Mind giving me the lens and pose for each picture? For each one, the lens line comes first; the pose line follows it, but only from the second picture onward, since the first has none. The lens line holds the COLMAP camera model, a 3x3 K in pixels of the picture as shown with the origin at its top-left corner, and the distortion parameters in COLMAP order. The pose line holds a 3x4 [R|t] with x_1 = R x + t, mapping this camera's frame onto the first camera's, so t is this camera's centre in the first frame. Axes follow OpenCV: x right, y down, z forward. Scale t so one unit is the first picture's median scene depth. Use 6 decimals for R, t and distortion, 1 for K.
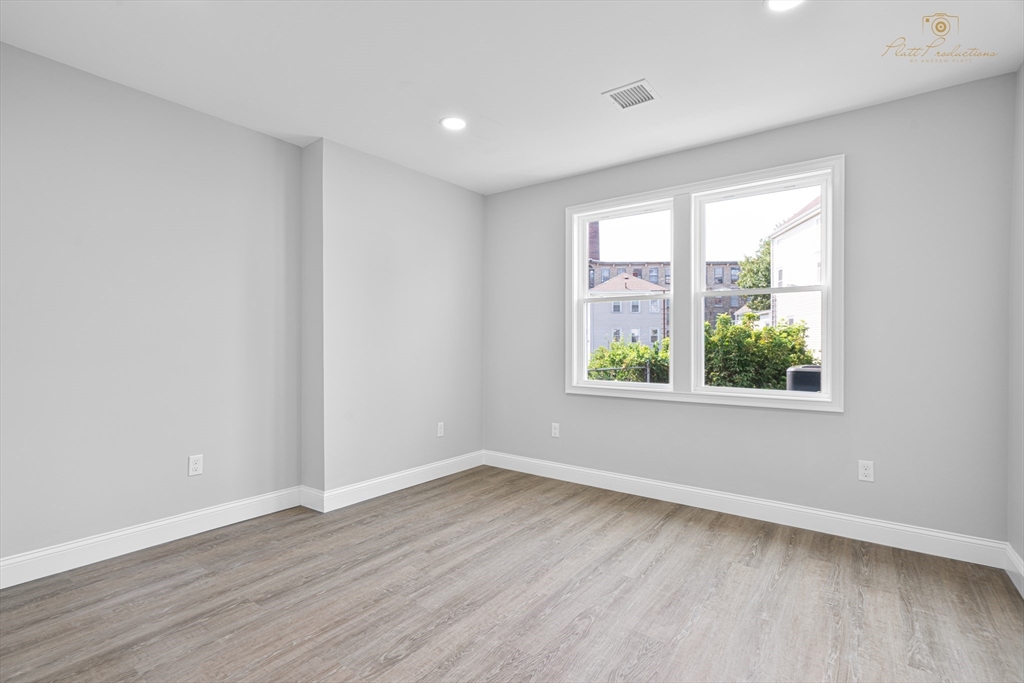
lens RADIAL K [[468.3, 0, 518.4], [0, 468.3, 342.1], [0, 0, 1]] dist [0.005009, 0.002027]
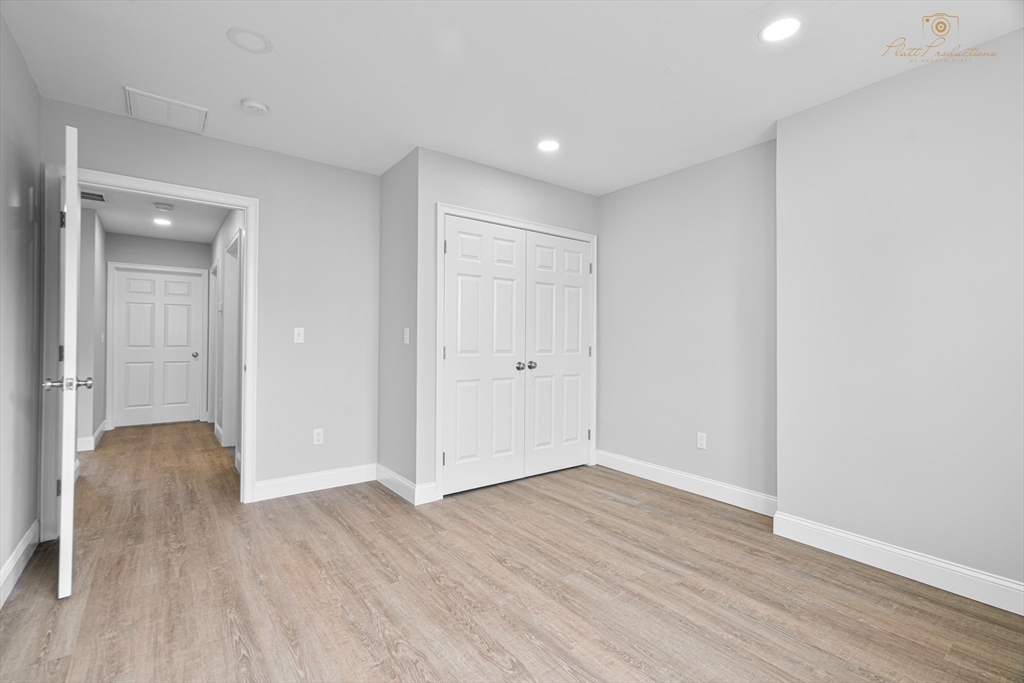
lens RADIAL K [[468.3, 0, 514.9], [0, 468.3, 337.0], [0, 0, 1]] dist [0.005009, 0.002027]
pose [[-0.270202, -0.013215, -0.962713, 0.750143], [-0.013262, 0.999862, -0.010002, -0.000554], [0.962712, 0.010065, -0.270340, 0.948430]]
